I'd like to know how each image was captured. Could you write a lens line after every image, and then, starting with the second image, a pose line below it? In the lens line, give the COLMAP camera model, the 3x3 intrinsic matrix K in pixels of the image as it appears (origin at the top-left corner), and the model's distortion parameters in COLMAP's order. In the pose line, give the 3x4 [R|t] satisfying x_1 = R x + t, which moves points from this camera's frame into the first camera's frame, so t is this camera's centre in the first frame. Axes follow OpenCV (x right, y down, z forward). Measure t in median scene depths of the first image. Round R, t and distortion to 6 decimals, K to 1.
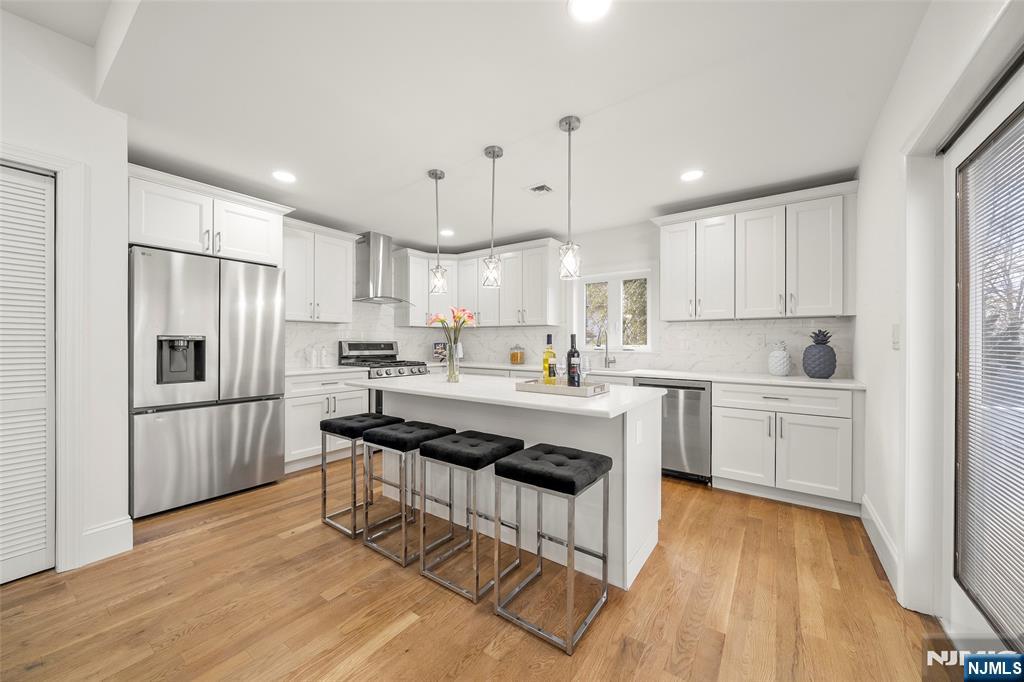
lens RADIAL K [[373.1, 0, 510.2], [0, 373.1, 341.3], [0, 0, 1]] dist [0.012581, 0.000044]
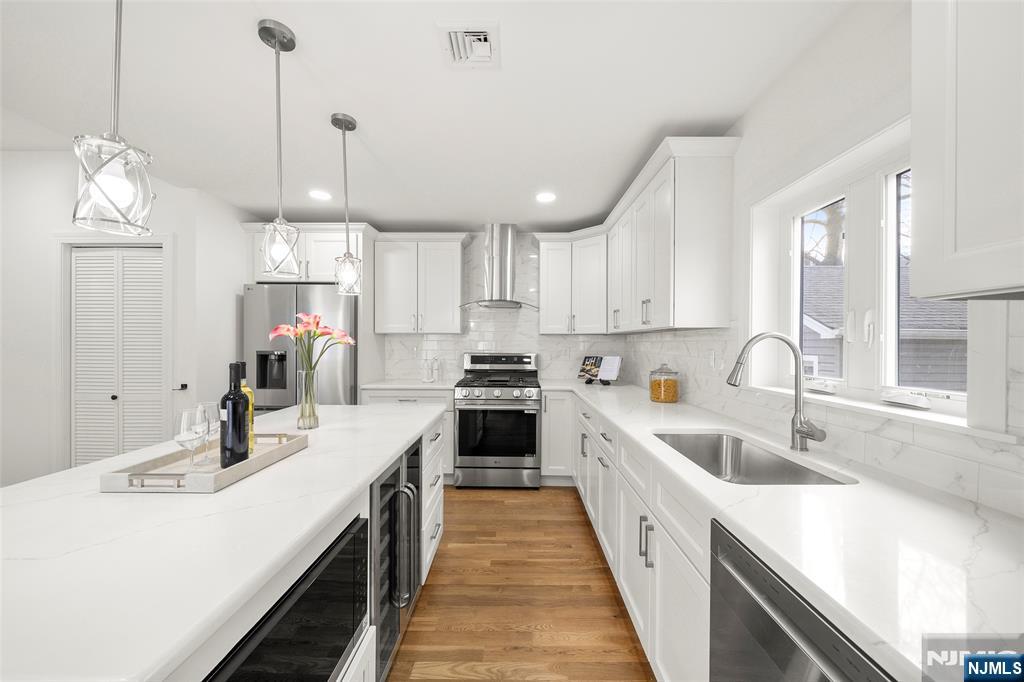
lens RADIAL K [[373.1, 0, 514.1], [0, 373.1, 344.6], [0, 0, 1]] dist [0.012581, 0.000044]
pose [[0.583220, 0.001118, -0.812314, 0.346208], [-0.000597, 0.999999, 0.000948, -0.021428], [0.812314, -0.000068, 0.583220, 0.541339]]
